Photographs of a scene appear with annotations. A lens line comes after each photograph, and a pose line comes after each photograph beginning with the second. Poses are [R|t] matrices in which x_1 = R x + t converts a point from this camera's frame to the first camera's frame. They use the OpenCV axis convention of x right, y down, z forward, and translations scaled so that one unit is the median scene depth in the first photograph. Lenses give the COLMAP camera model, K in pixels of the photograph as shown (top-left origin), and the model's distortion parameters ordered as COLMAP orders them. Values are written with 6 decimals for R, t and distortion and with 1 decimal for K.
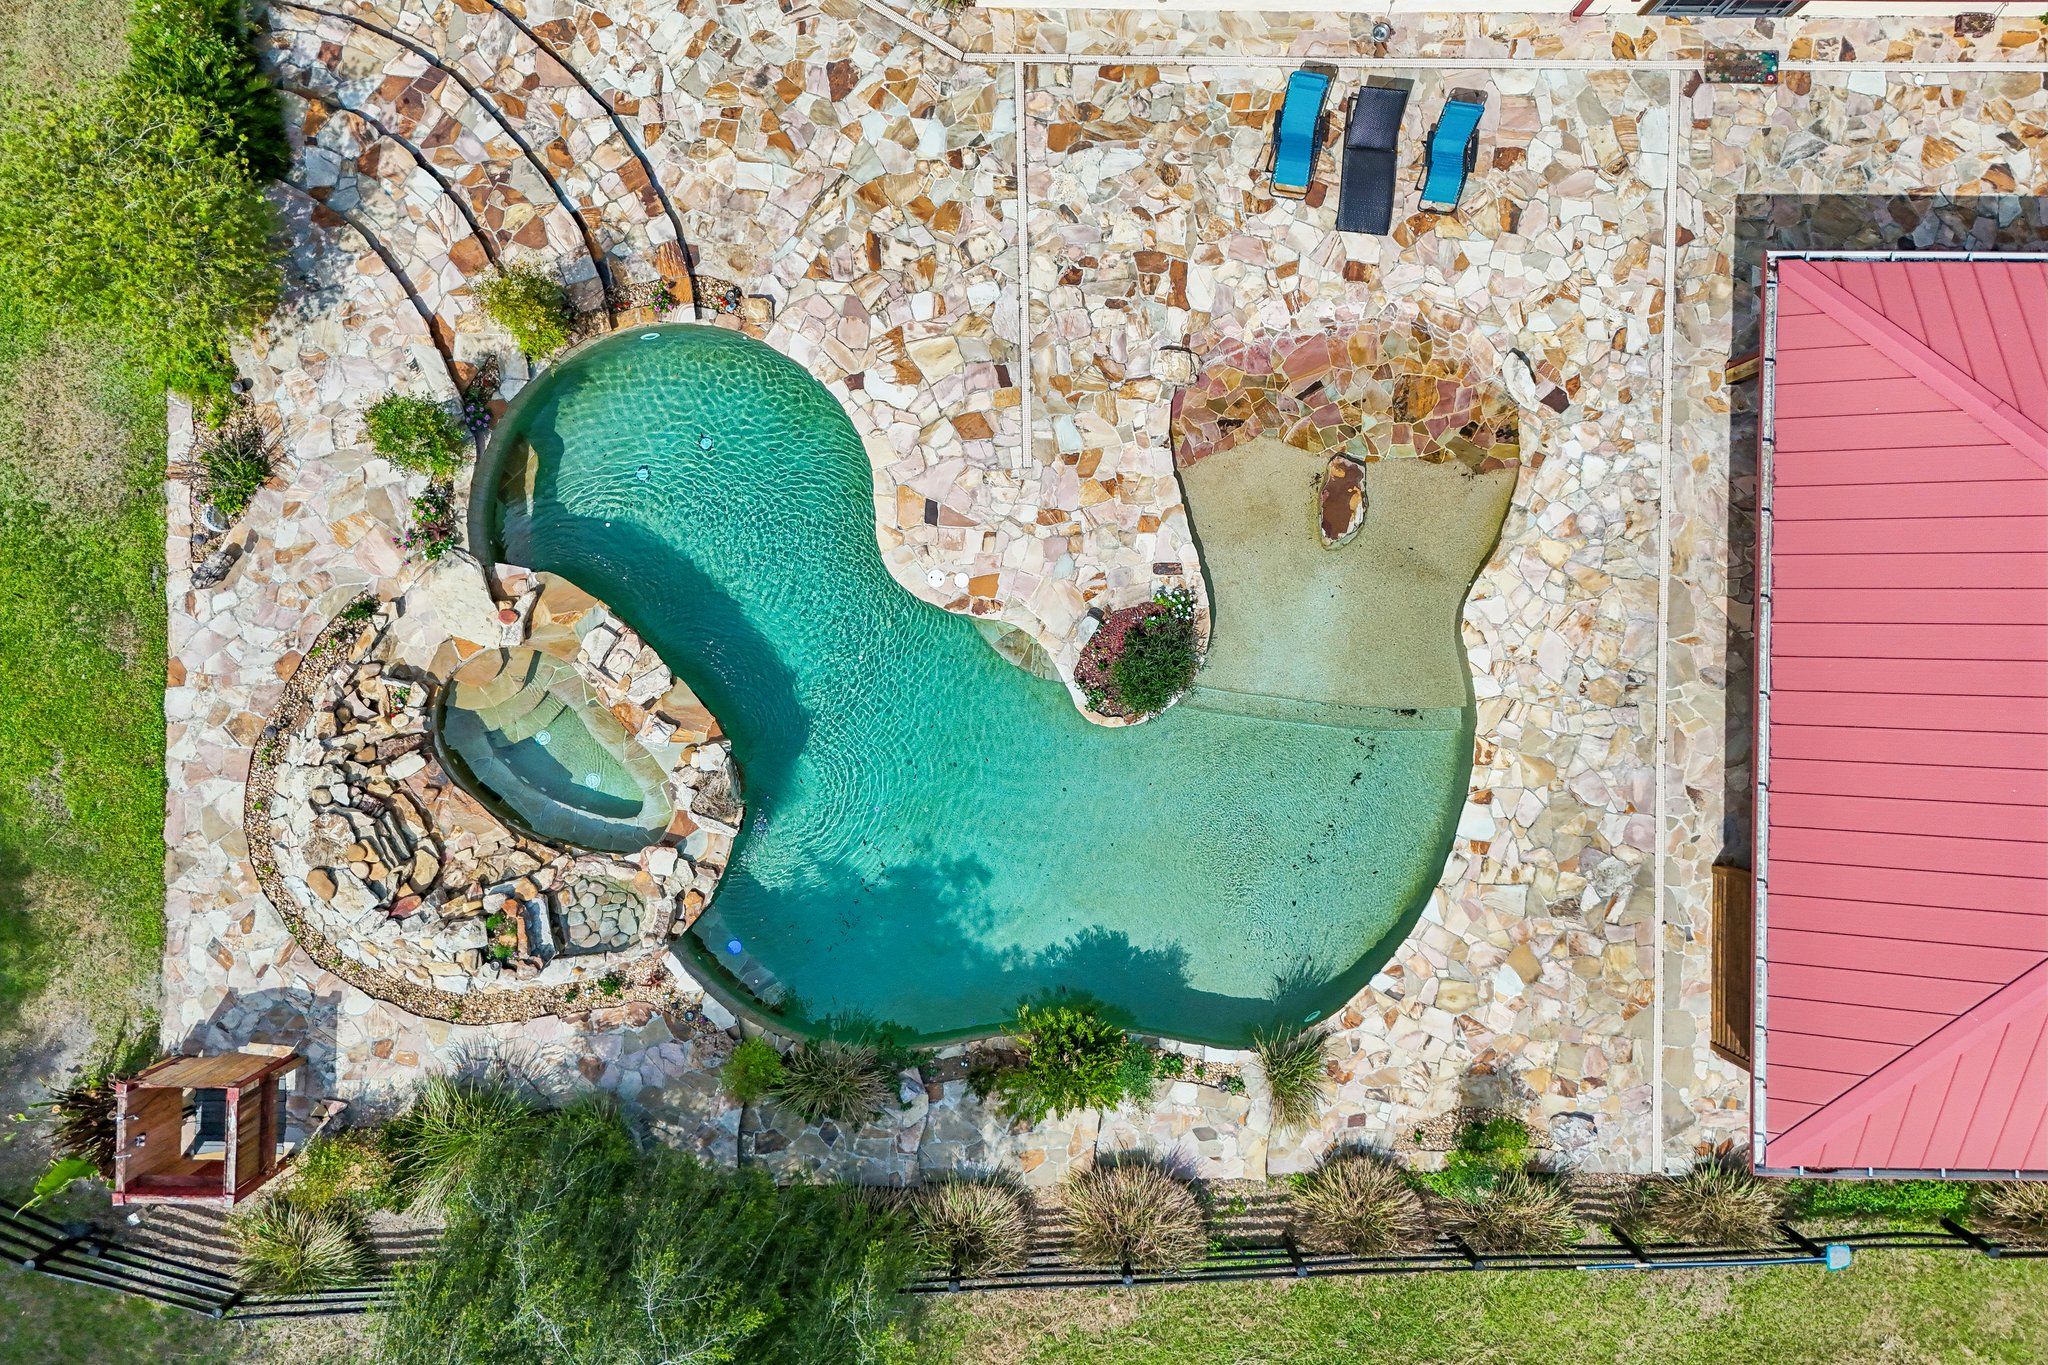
lens RADIAL K [[1510.6, 0, 1020.9], [0, 1510.6, 682.5], [0, 0, 1]] dist [0.070063, -0.062348]
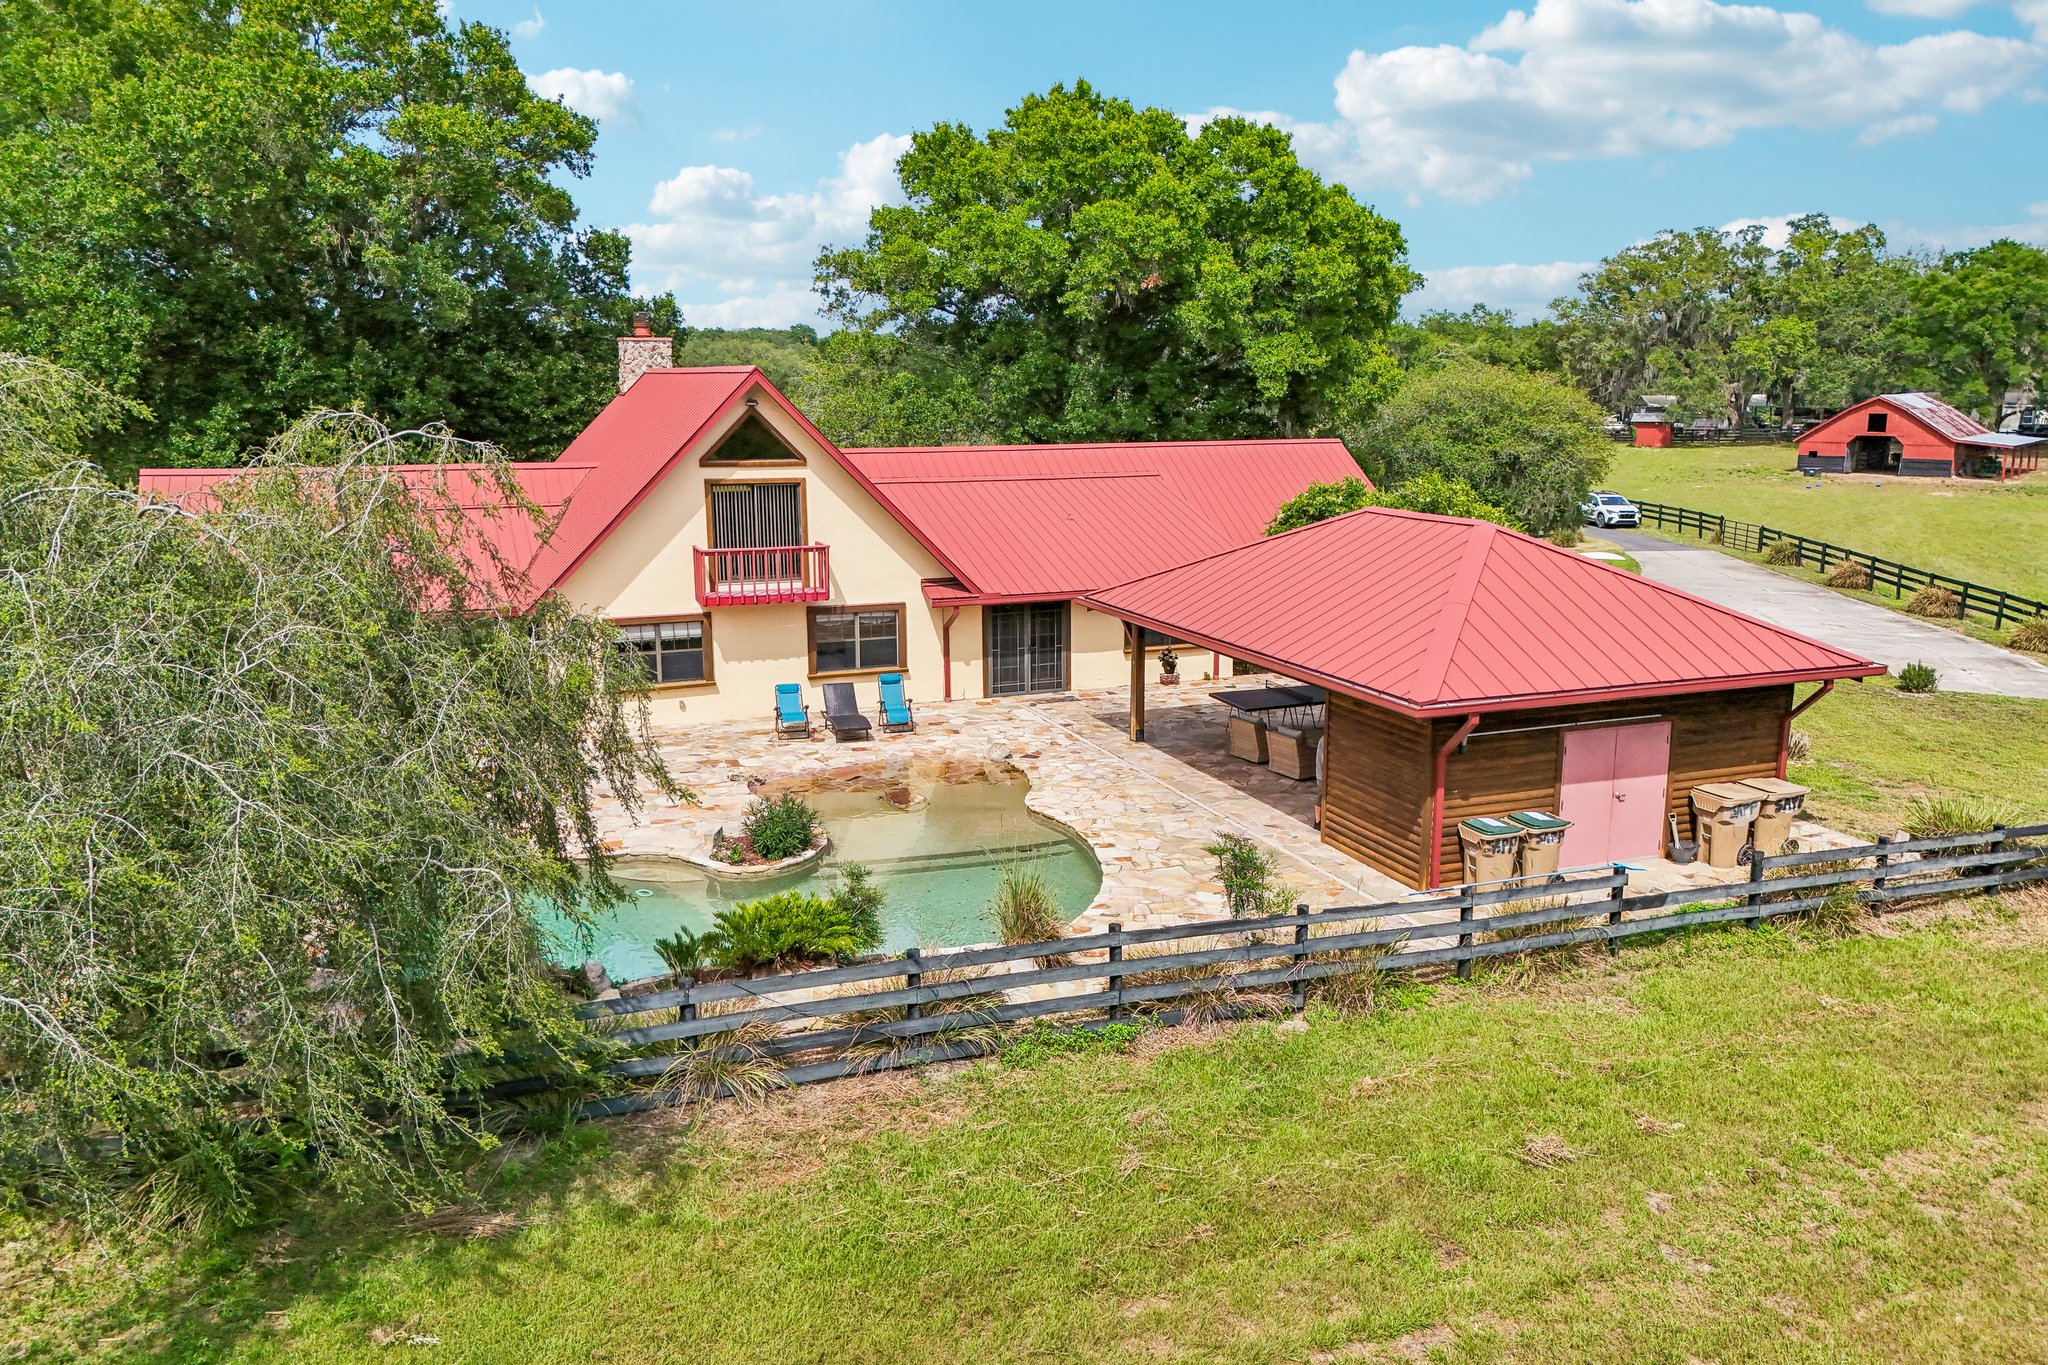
lens RADIAL K [[1510.6, 0, 1023.7], [0, 1510.6, 678.9], [0, 0, 1]] dist [0.070063, -0.062348]
pose [[0.926501, -0.094102, 0.364335, -0.136559], [0.375751, 0.179500, -0.909170, 1.027751], [0.020157, 0.979247, 0.201666, 0.668309]]
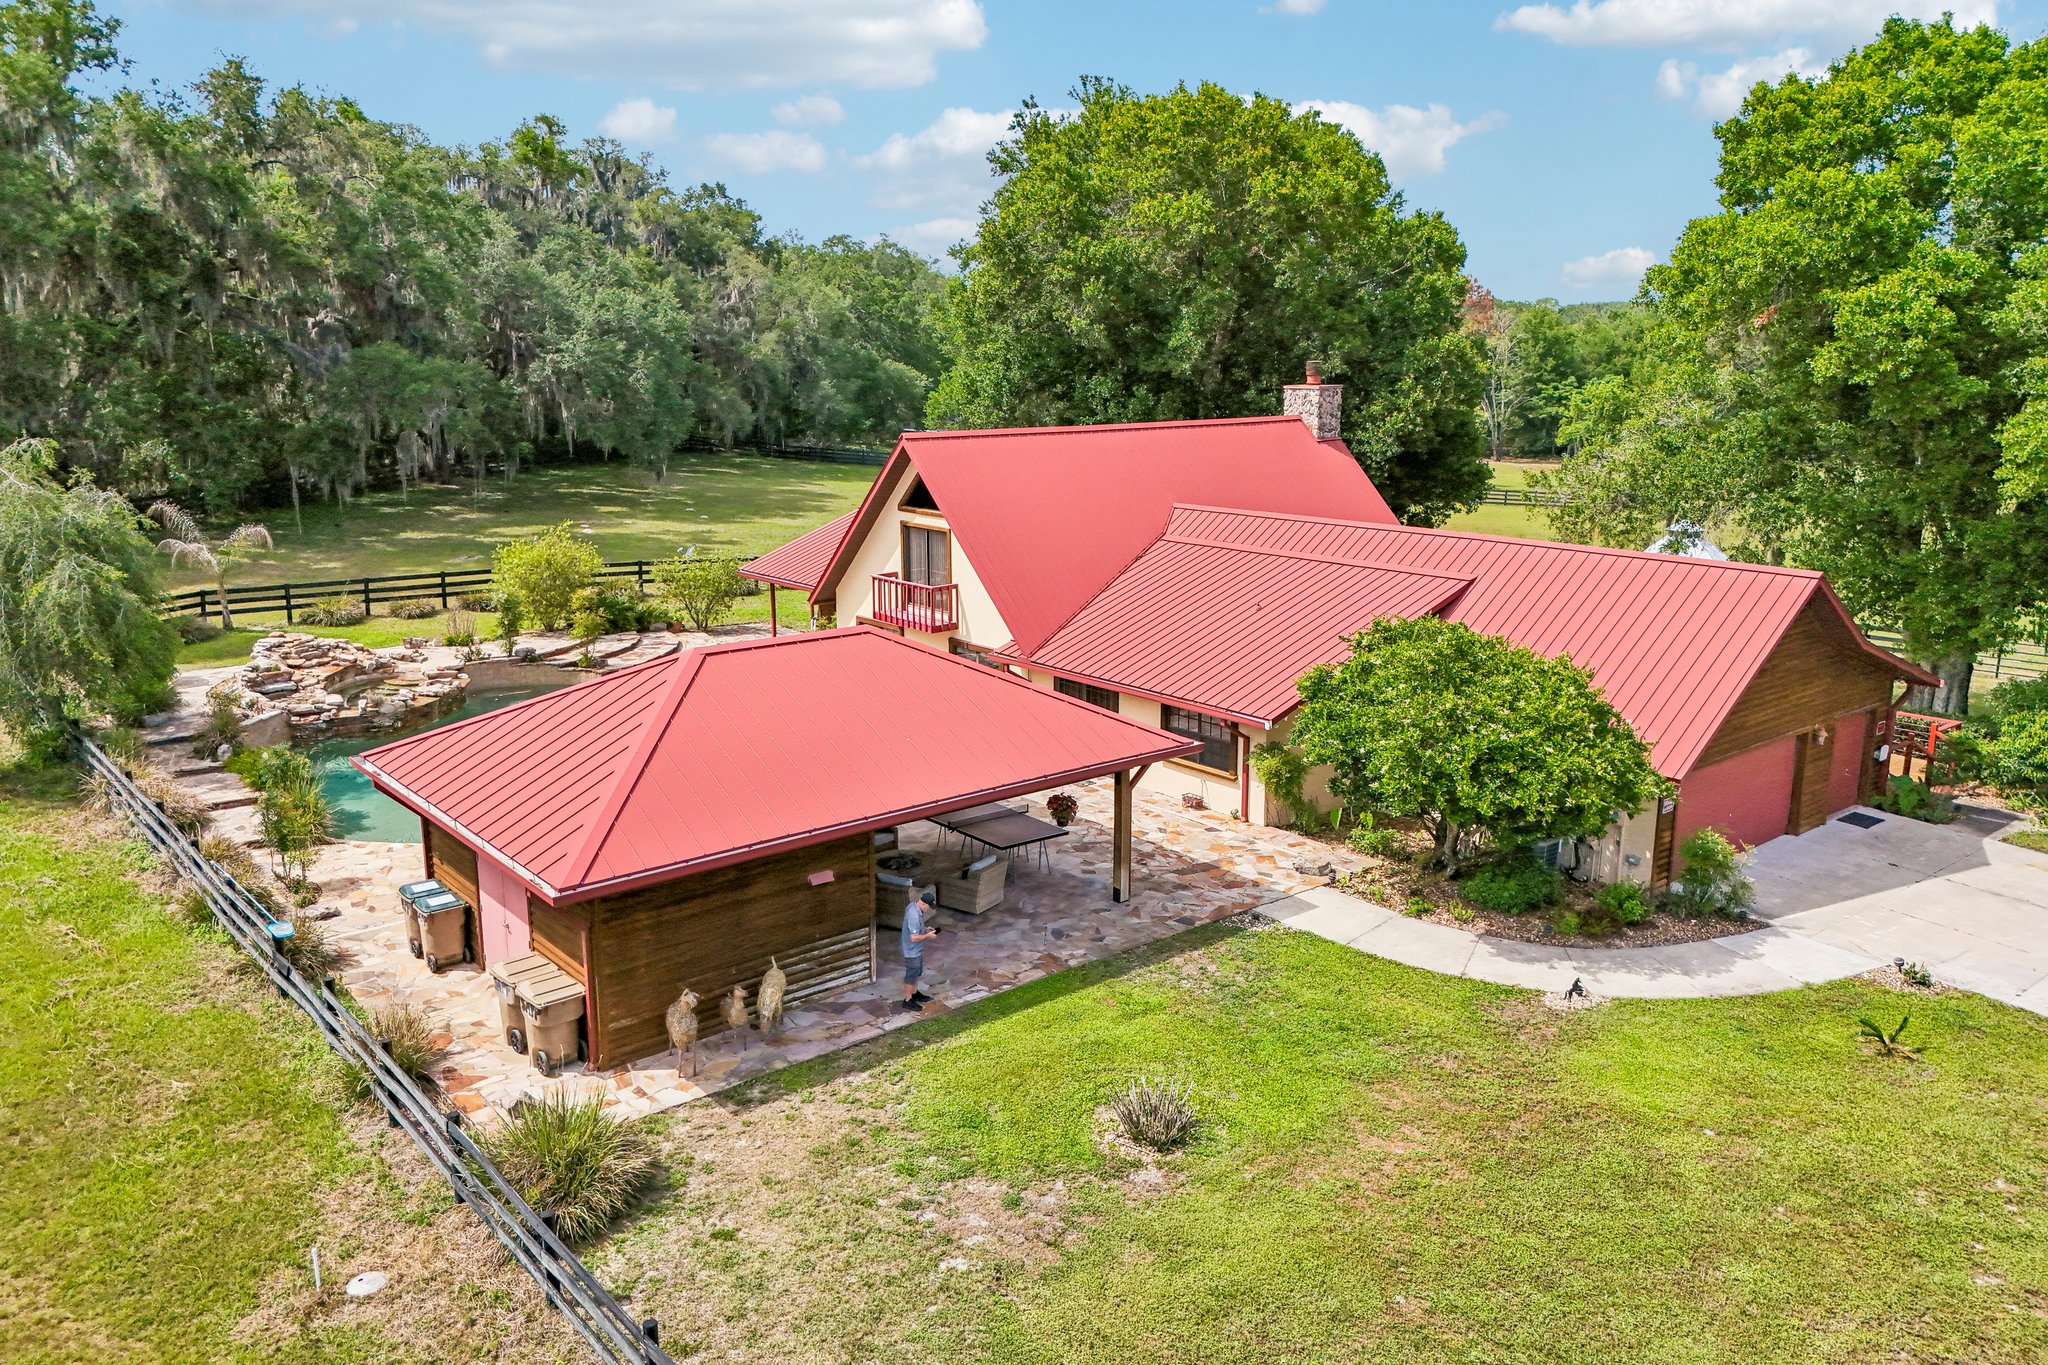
lens RADIAL K [[1510.6, 0, 1016.7], [0, 1510.6, 679.3], [0, 0, 1]] dist [0.070063, -0.062348]
pose [[0.639682, 0.148263, -0.754205, 1.604510], [-0.768569, 0.136710, -0.624990, 0.607391], [0.010445, 0.979453, 0.201401, 0.592168]]
